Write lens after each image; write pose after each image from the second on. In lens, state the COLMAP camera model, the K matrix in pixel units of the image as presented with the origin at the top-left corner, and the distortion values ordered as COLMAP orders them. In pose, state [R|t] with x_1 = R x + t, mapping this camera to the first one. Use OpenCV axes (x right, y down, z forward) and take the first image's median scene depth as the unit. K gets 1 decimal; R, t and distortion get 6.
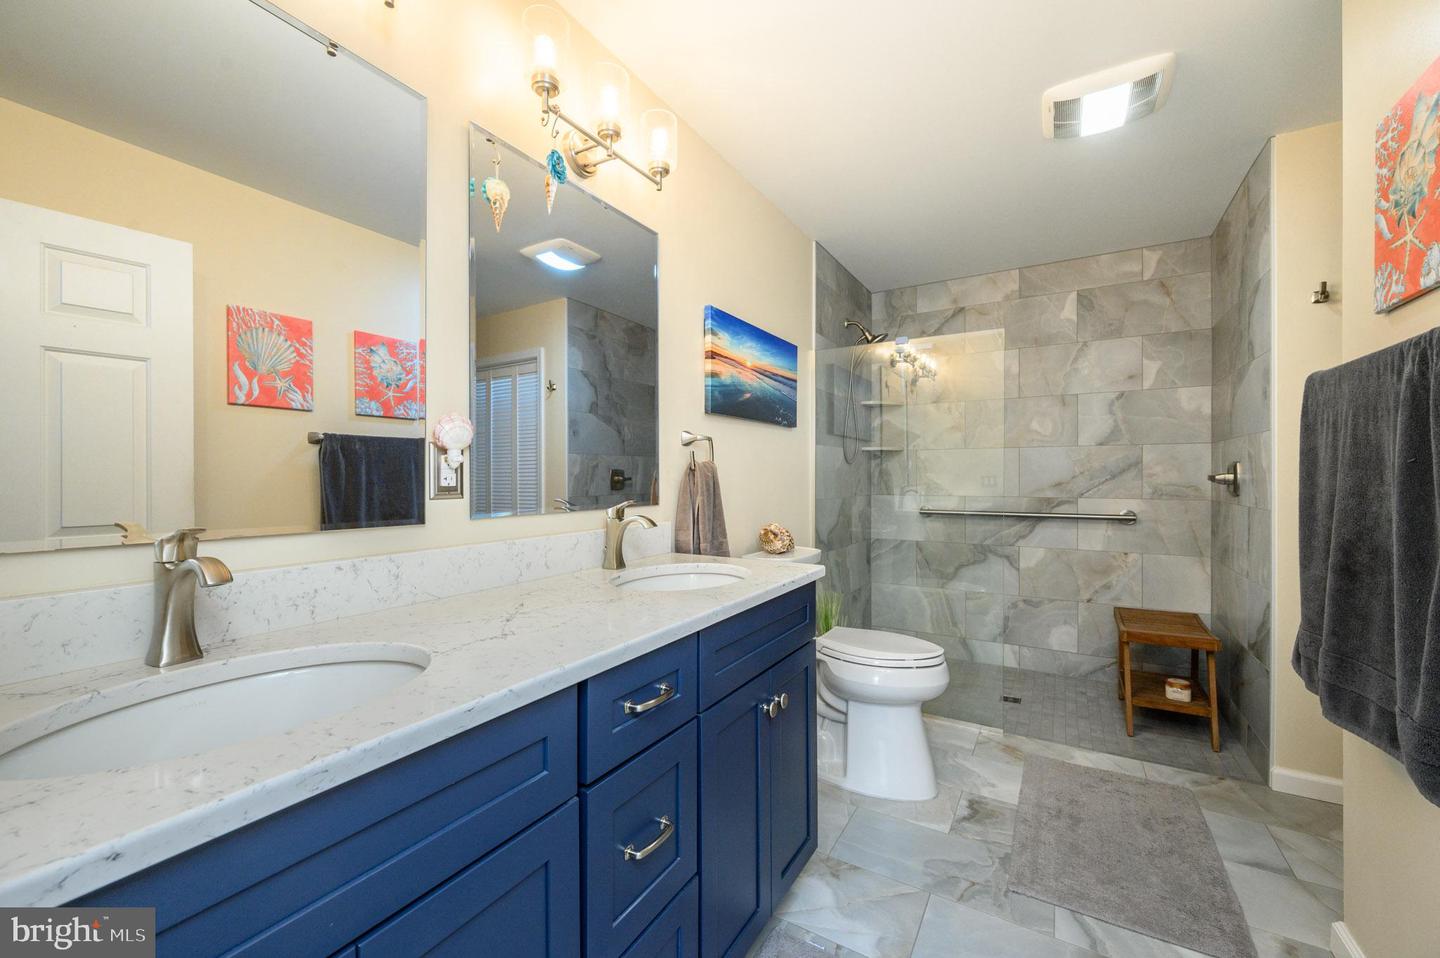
lens RADIAL K [[568.4, 0, 719.4], [0, 568.4, 480.2], [0, 0, 1]] dist [-0.004584, -0.000243]
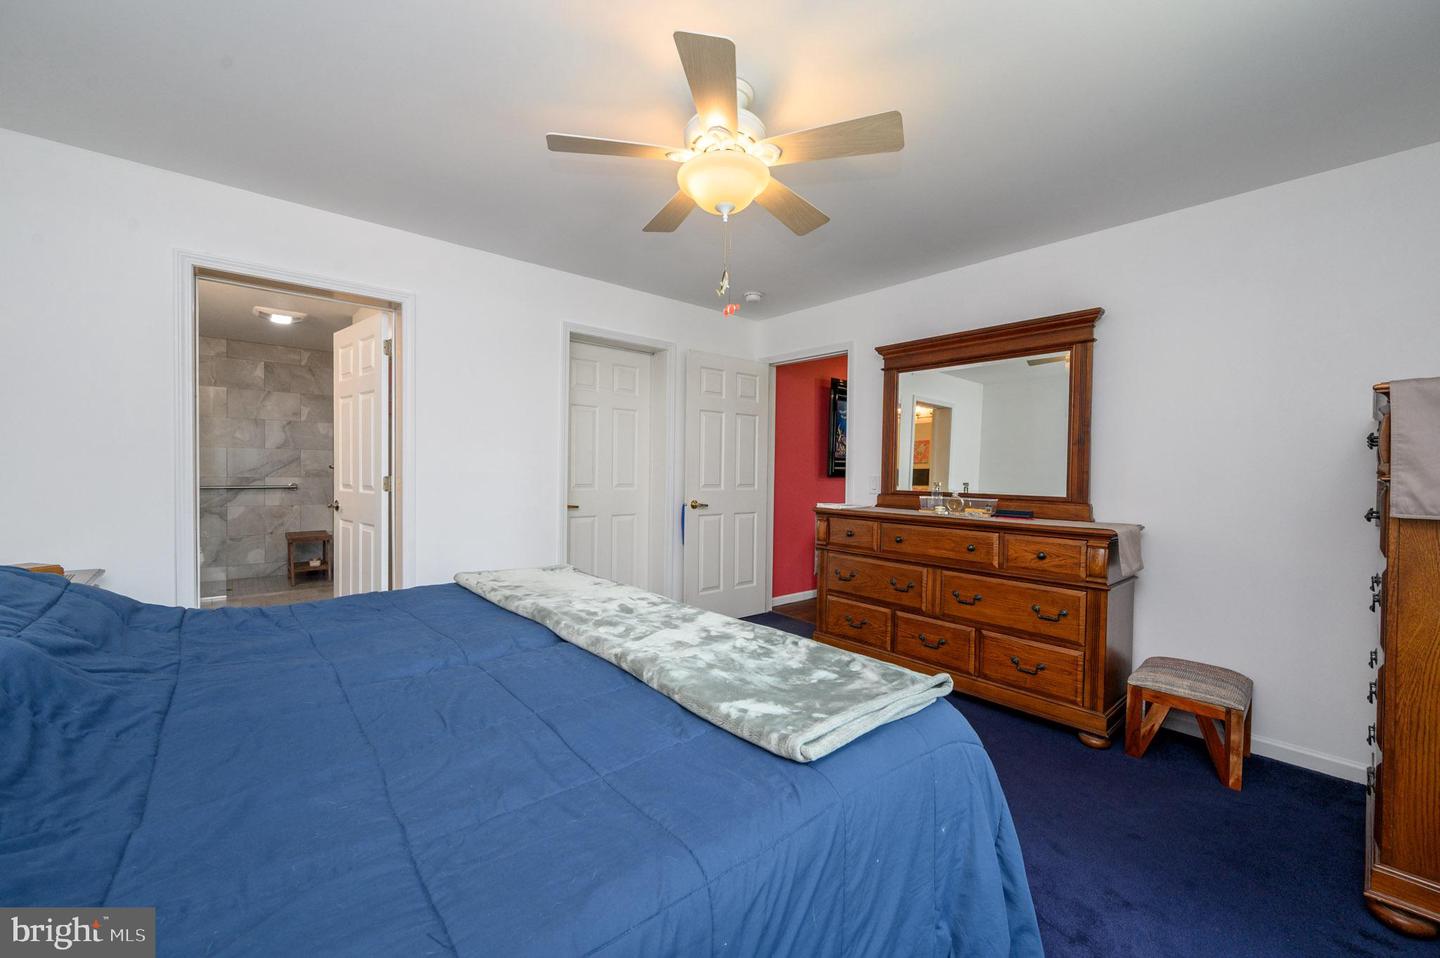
lens RADIAL K [[568.4, 0, 719.0], [0, 568.4, 478.4], [0, 0, 1]] dist [-0.004584, -0.000243]
pose [[0.306158, -0.009428, 0.951934, -0.659282], [-0.009545, 0.999870, 0.012973, -0.002439], [-0.951933, -0.013058, 0.306028, -0.952209]]
